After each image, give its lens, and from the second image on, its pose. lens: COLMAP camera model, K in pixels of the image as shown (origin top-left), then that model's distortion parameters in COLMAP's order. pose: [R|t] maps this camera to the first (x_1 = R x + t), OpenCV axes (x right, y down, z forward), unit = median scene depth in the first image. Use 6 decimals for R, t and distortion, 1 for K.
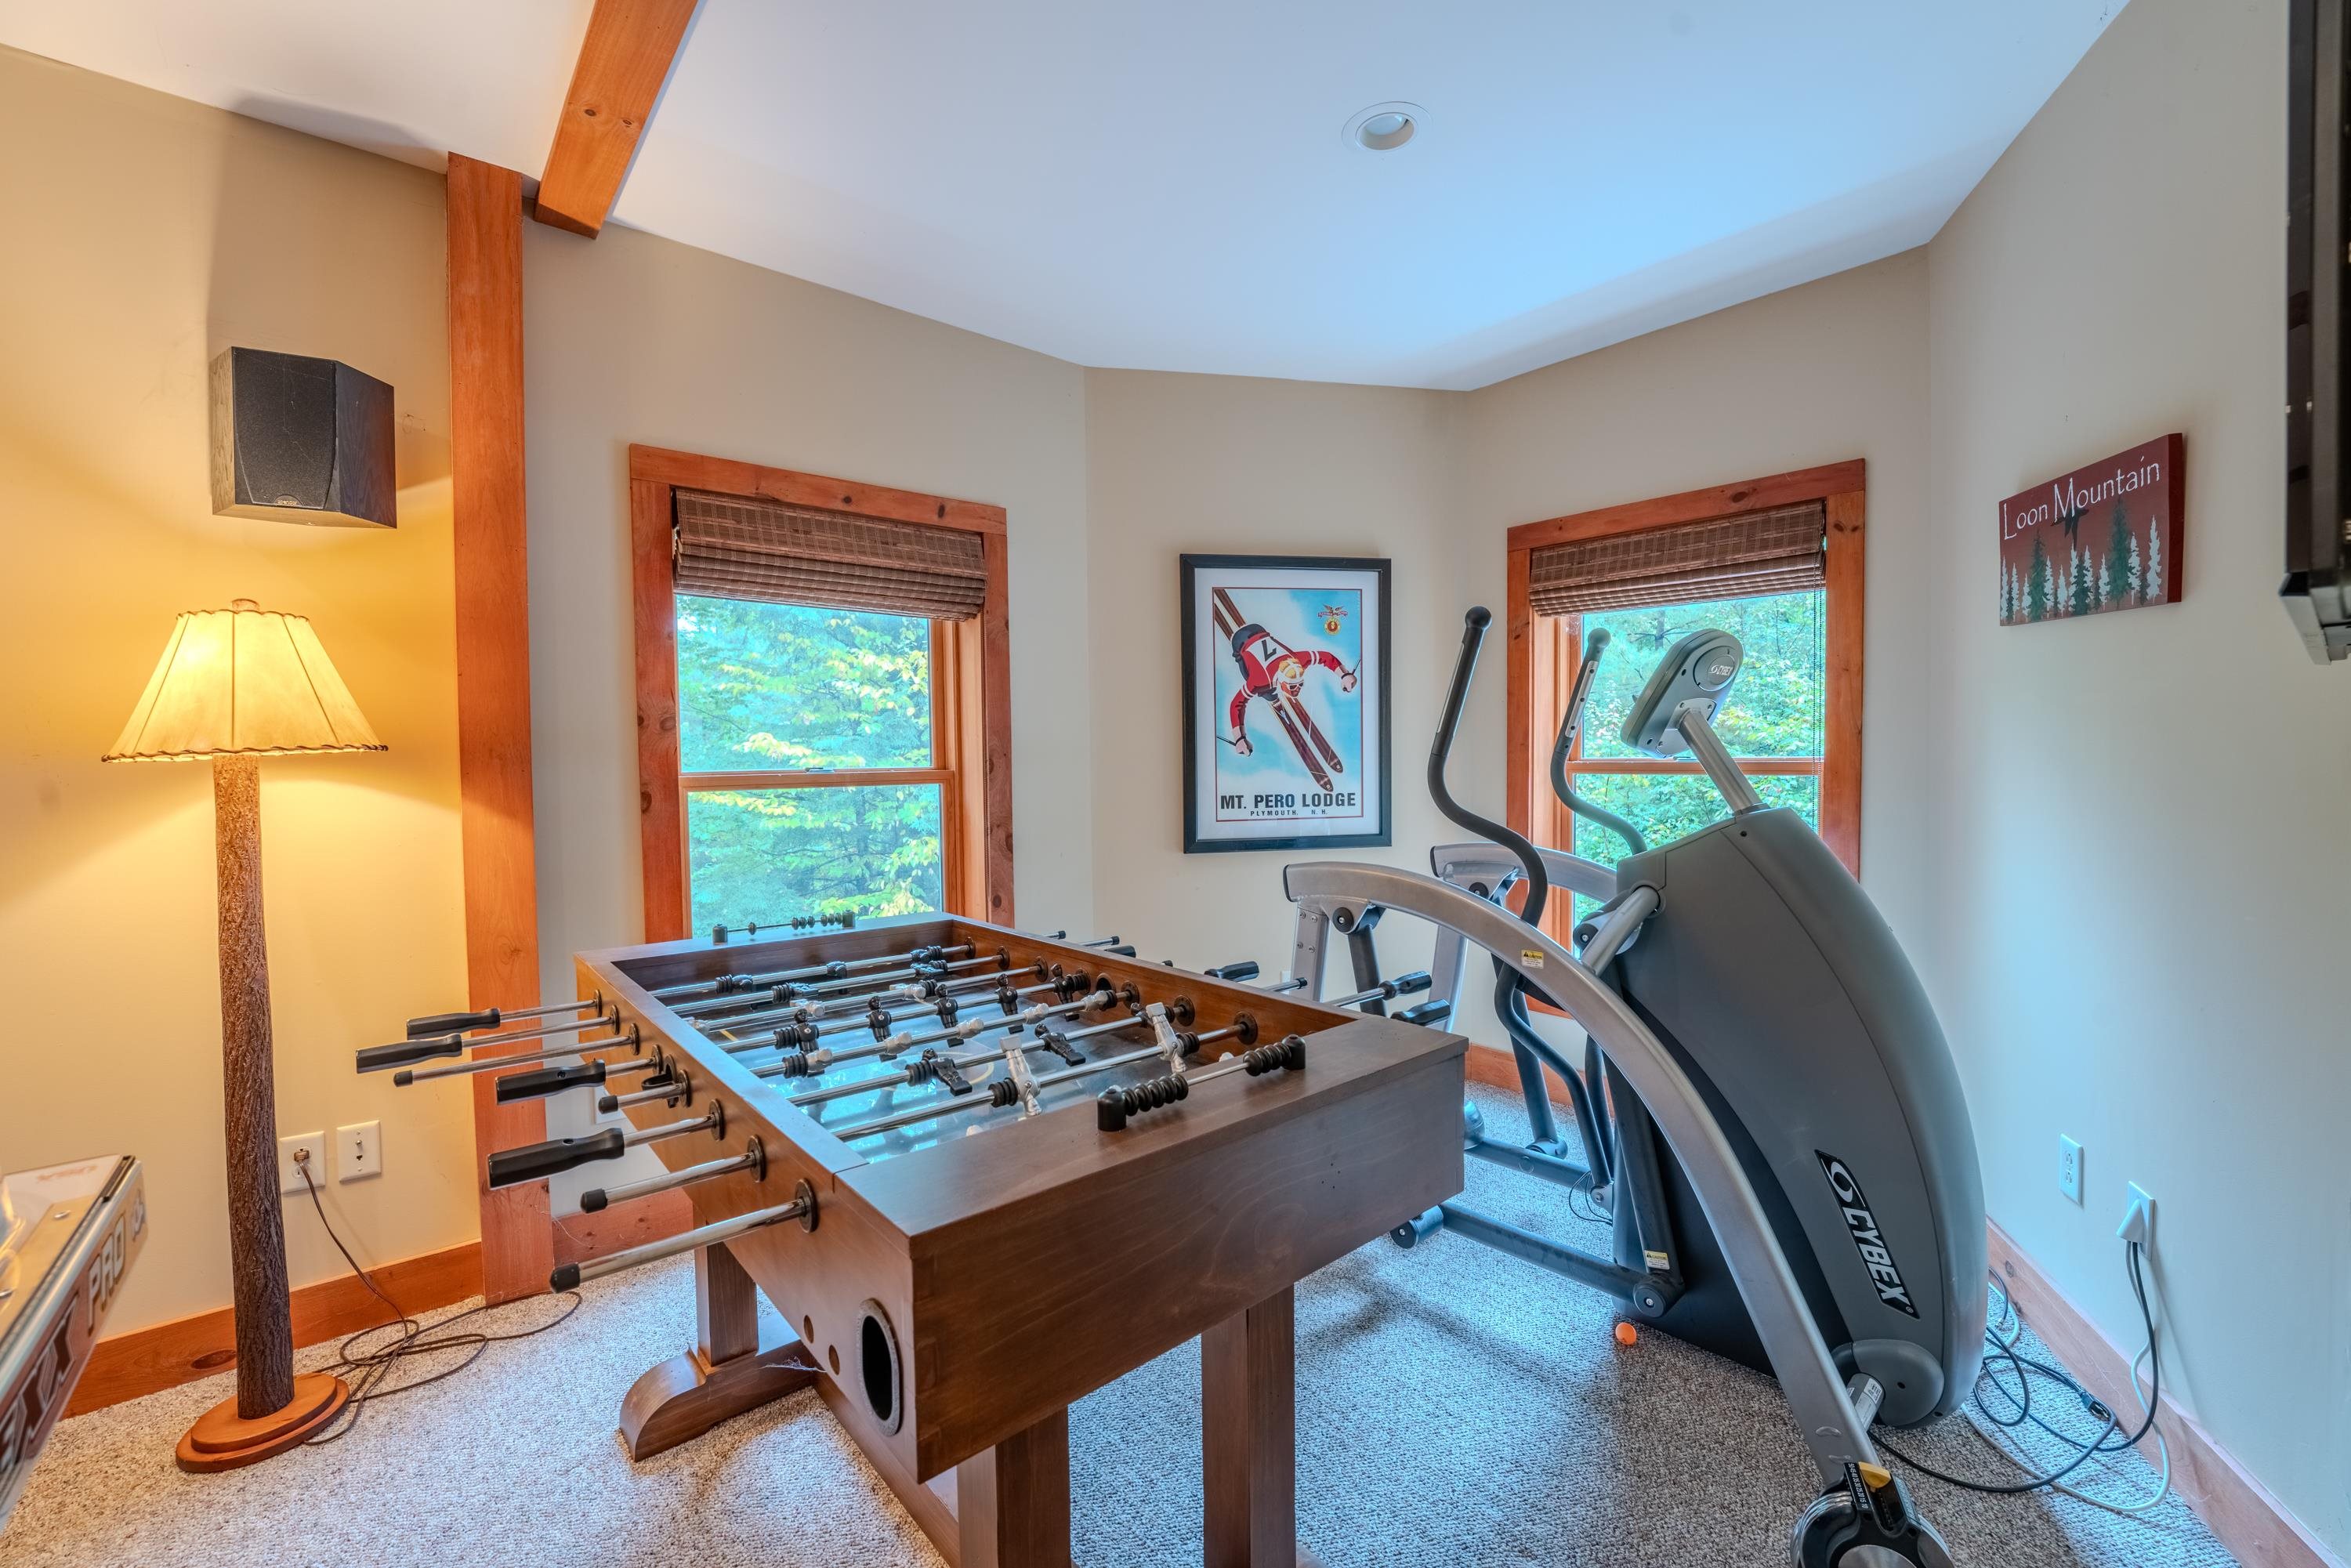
lens RADIAL K [[953.4, 0, 1167.2], [0, 953.4, 782.7], [0, 0, 1]] dist [-0.030531, 0.003941]
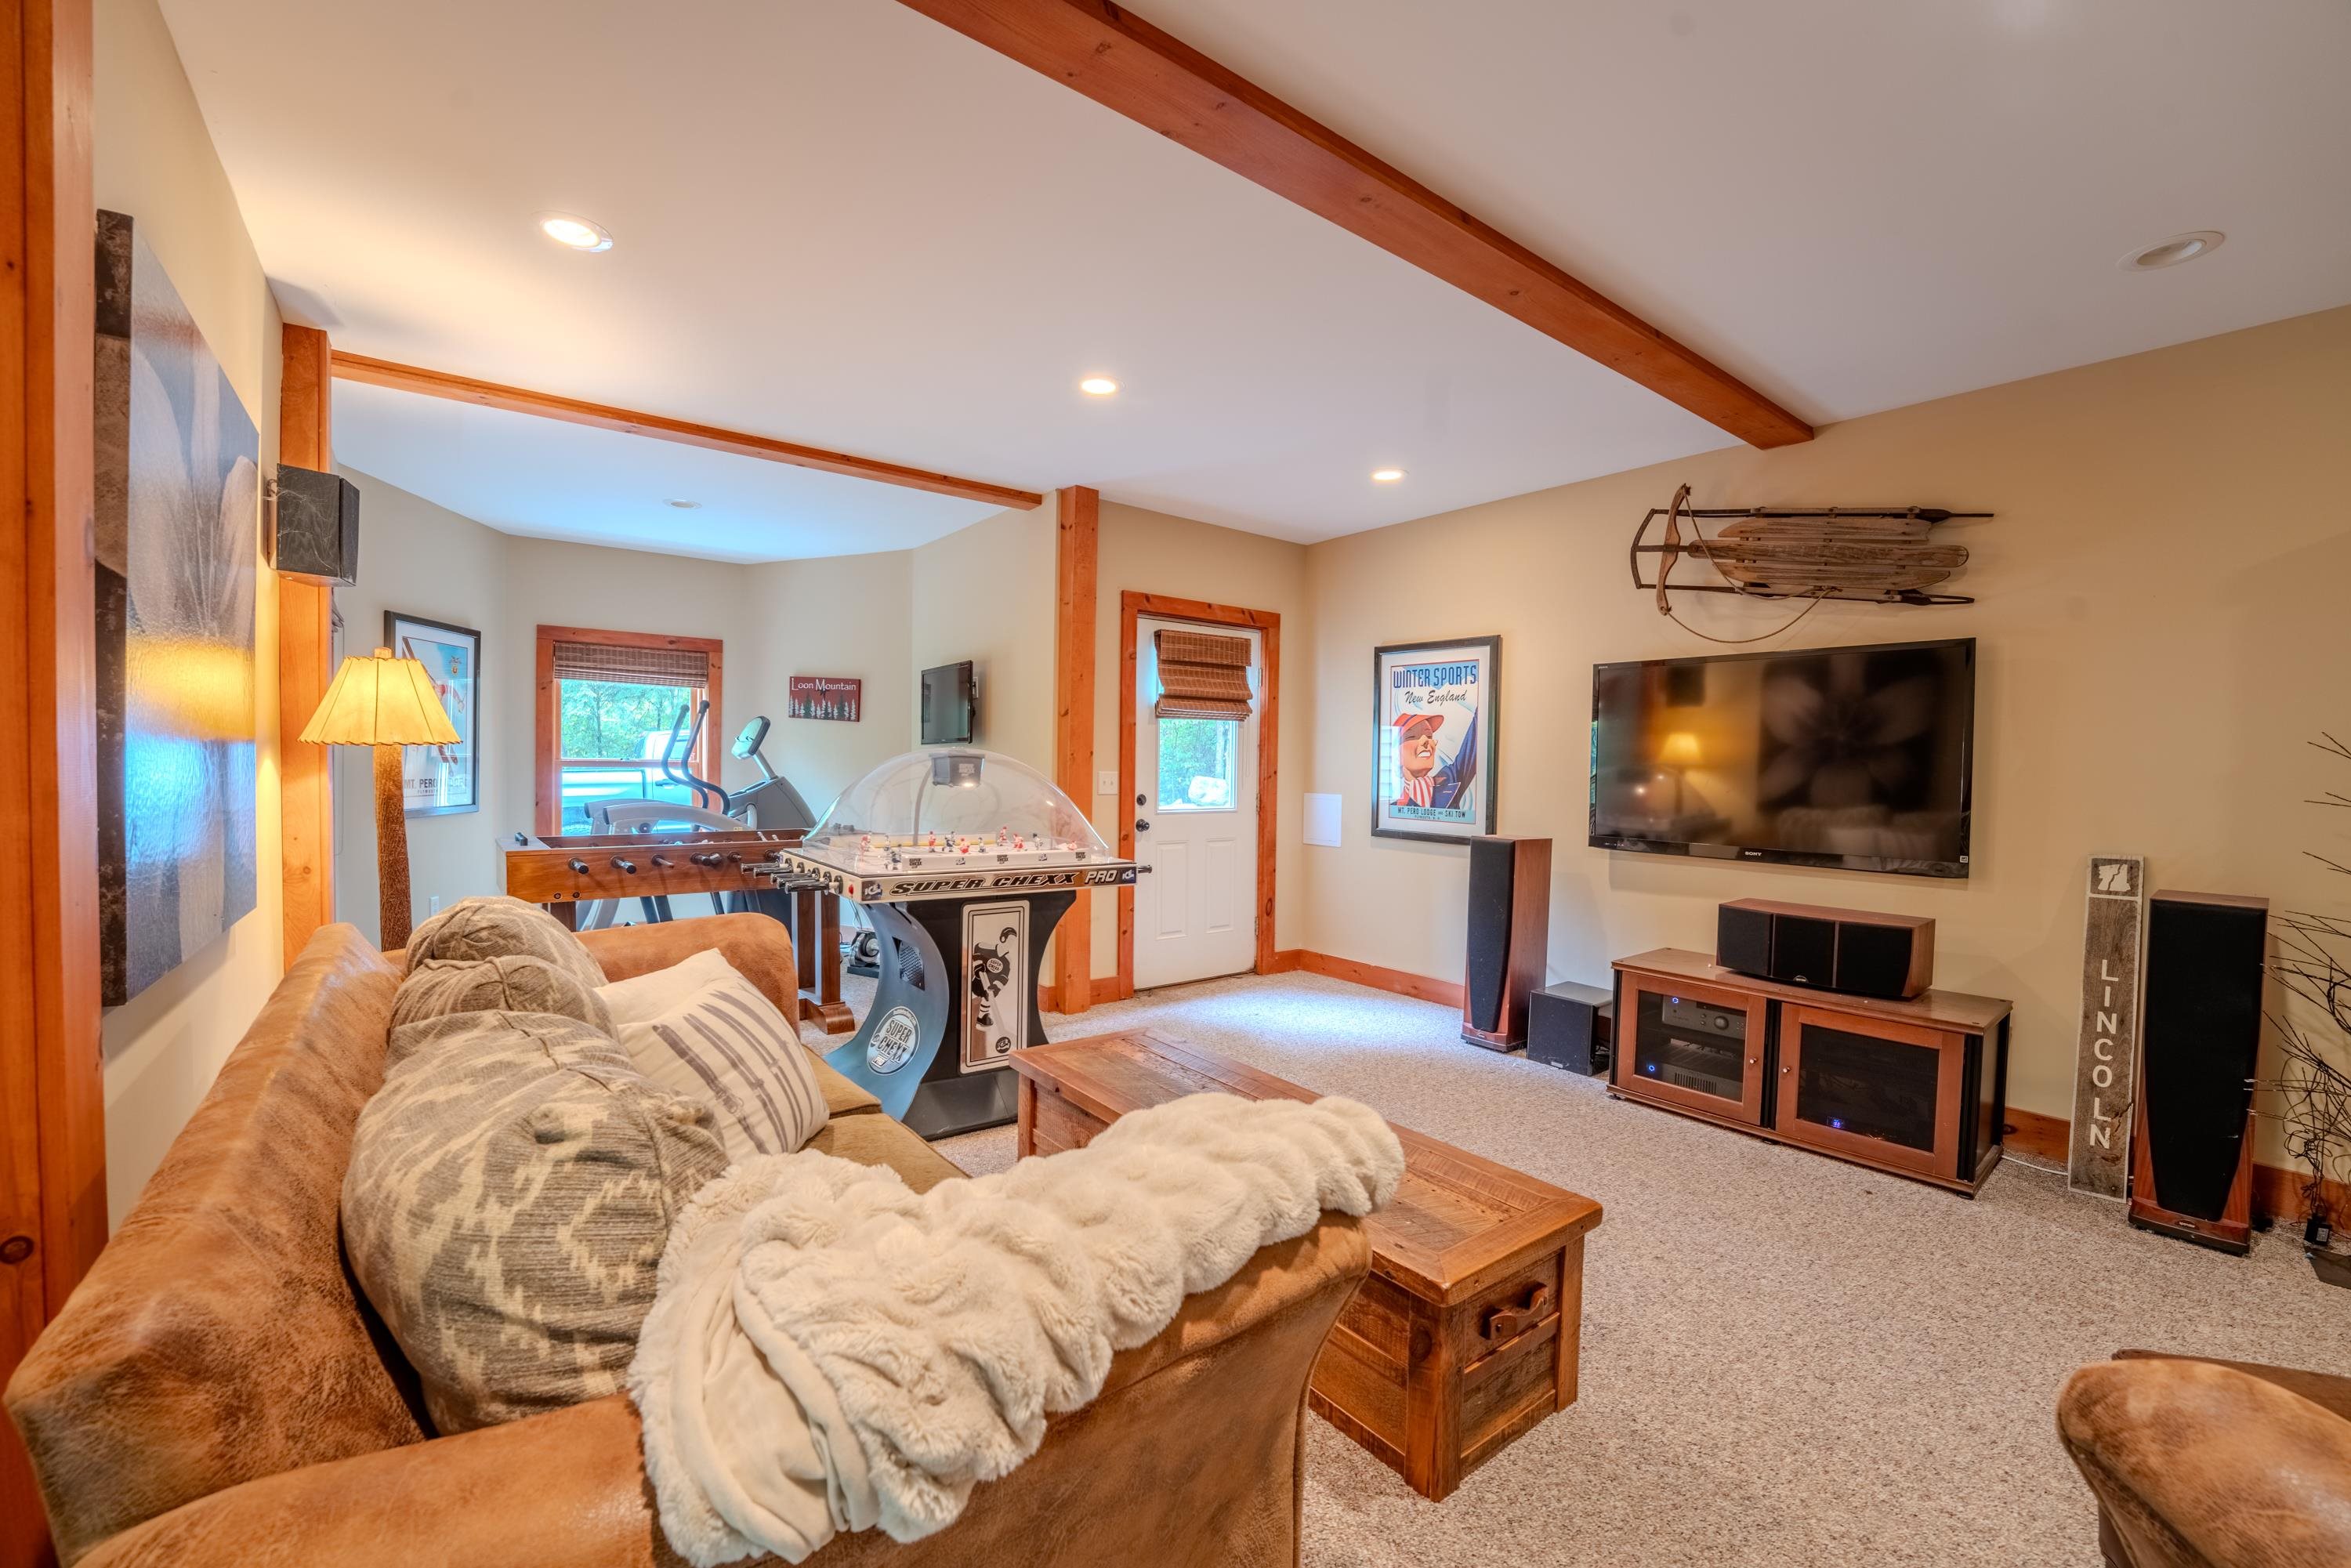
lens RADIAL K [[953.4, 0, 1172.6], [0, 953.4, 786.2], [0, 0, 1]] dist [-0.030531, 0.003941]
pose [[0.051860, -0.008973, 0.998614, -2.200377], [0.014821, 0.999856, 0.008214, 0.049063], [-0.998544, 0.014375, 0.051985, -0.409726]]
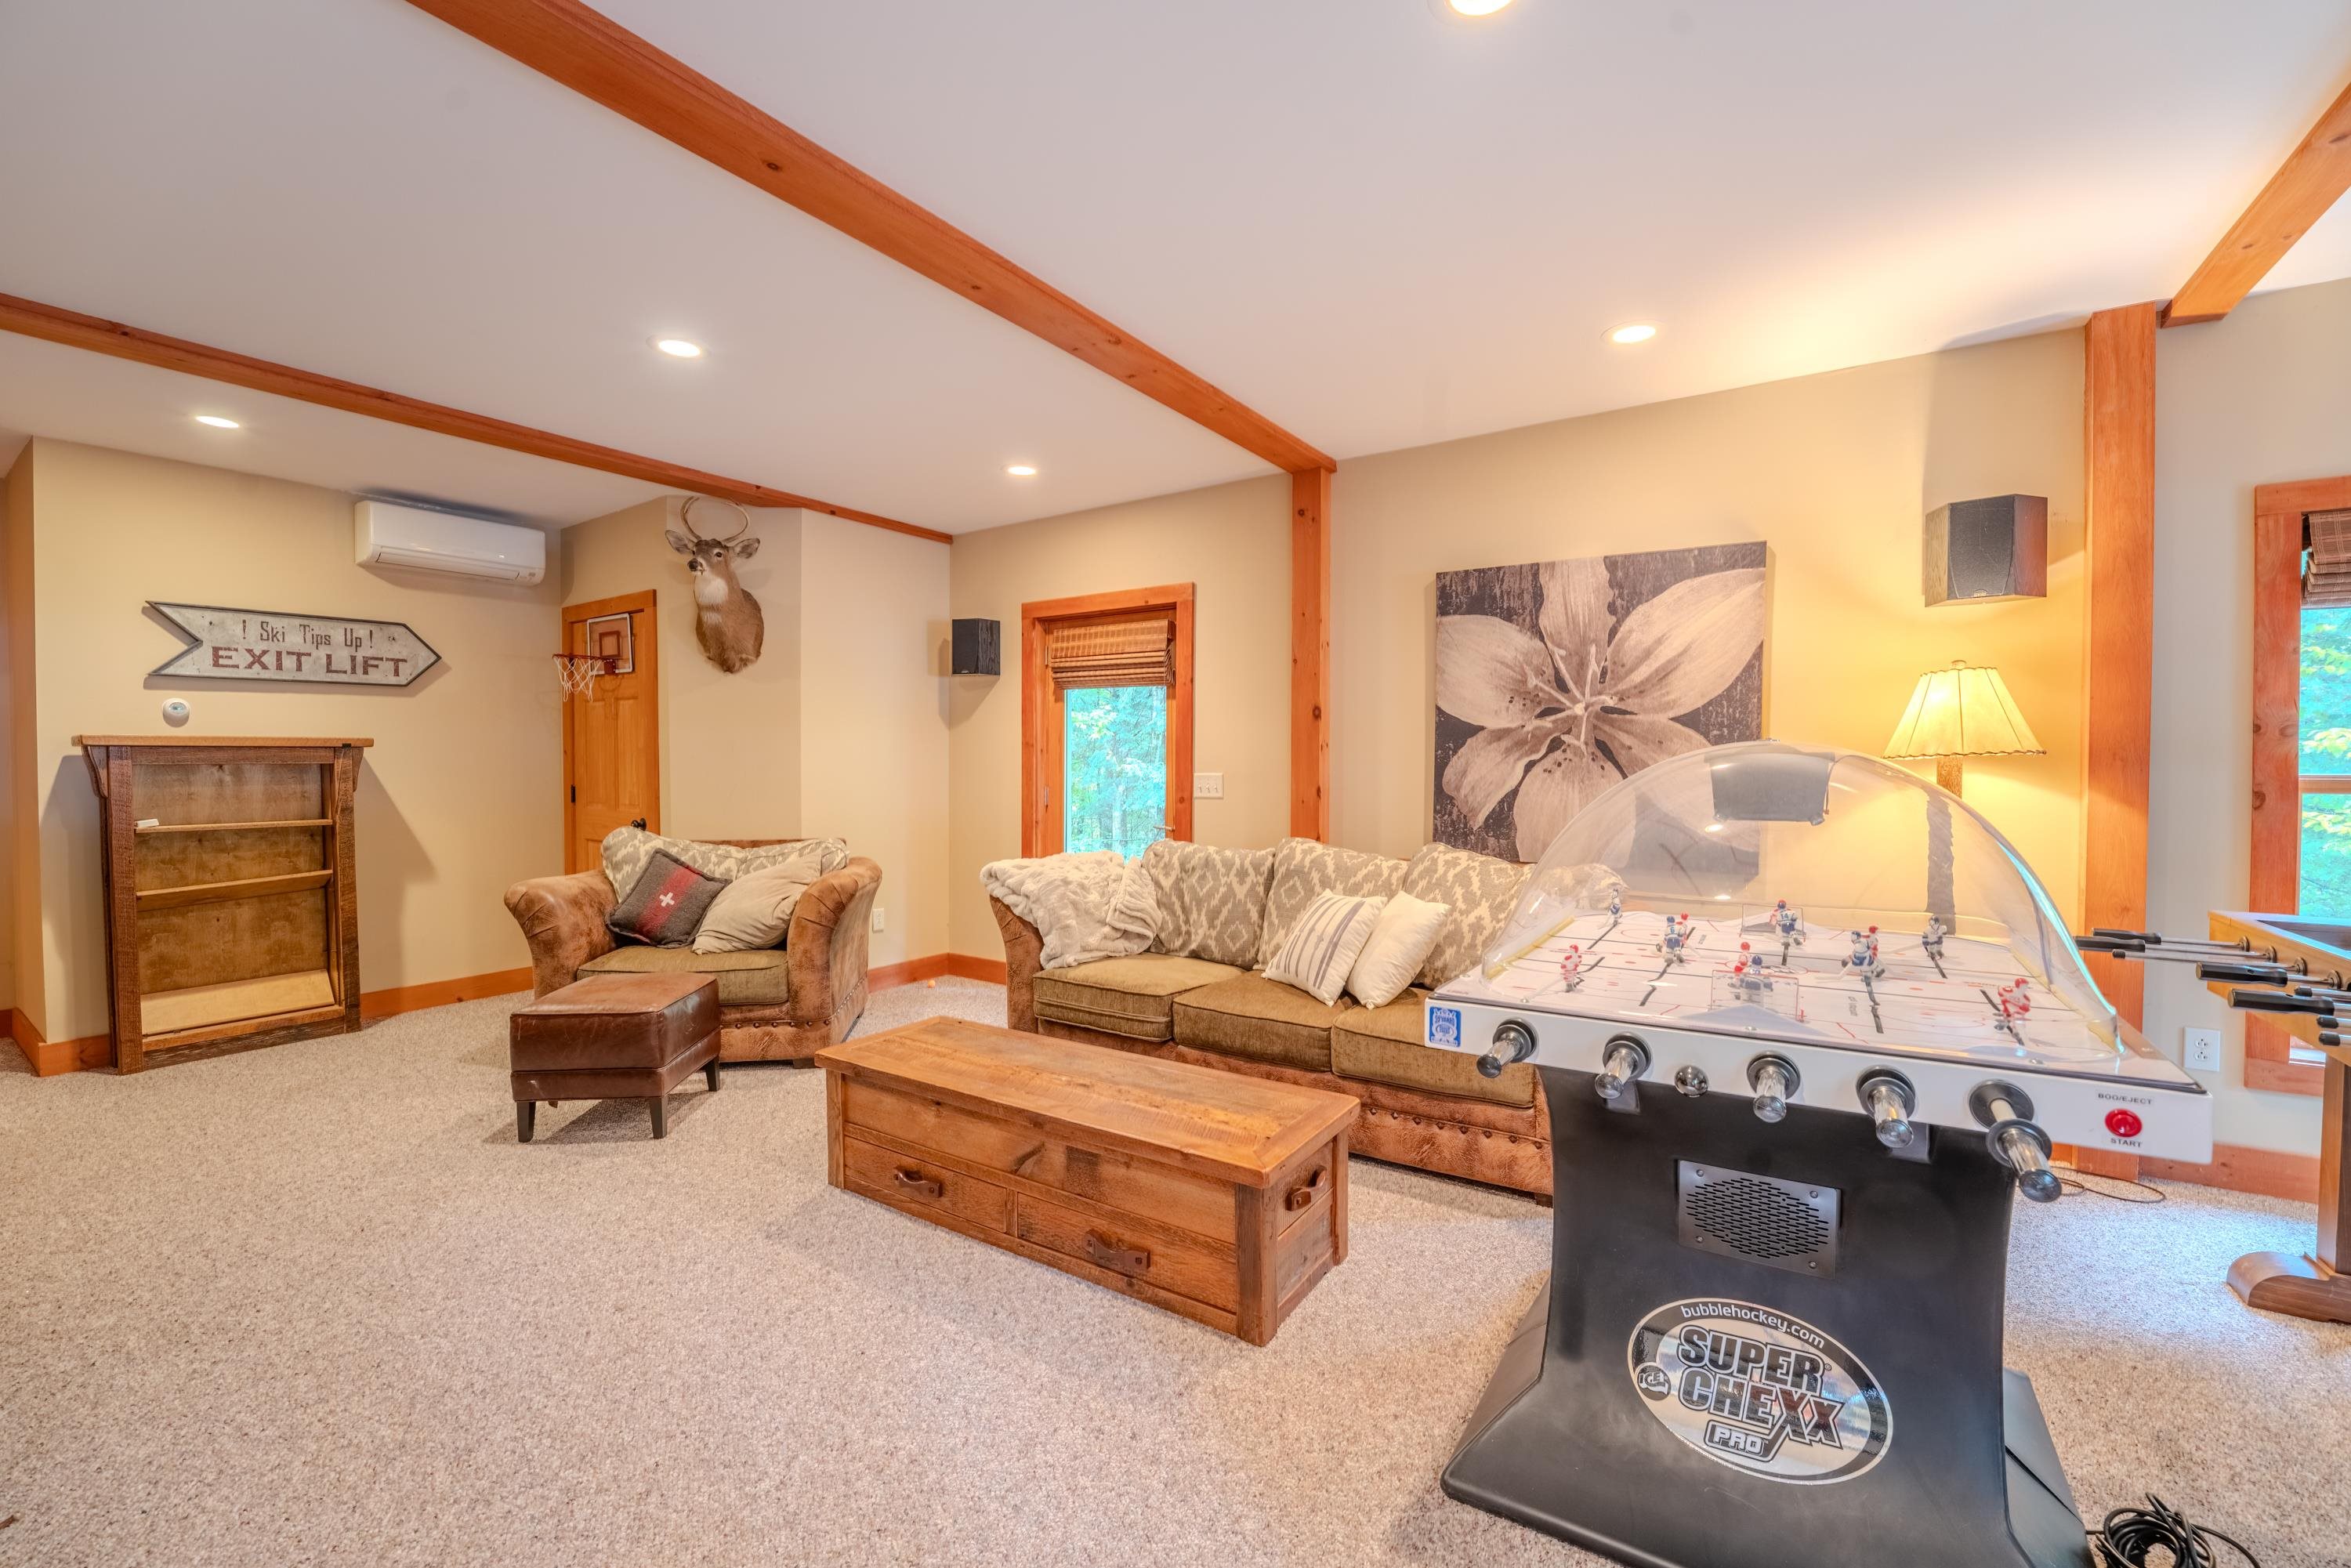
lens RADIAL K [[953.4, 0, 1170.3], [0, 953.4, 777.1], [0, 0, 1]] dist [-0.030531, 0.003941]
pose [[0.273304, 0.030362, -0.961448, 0.169111], [-0.033305, 0.999201, 0.022087, 0.013645], [0.961351, 0.025985, 0.274097, -0.629711]]
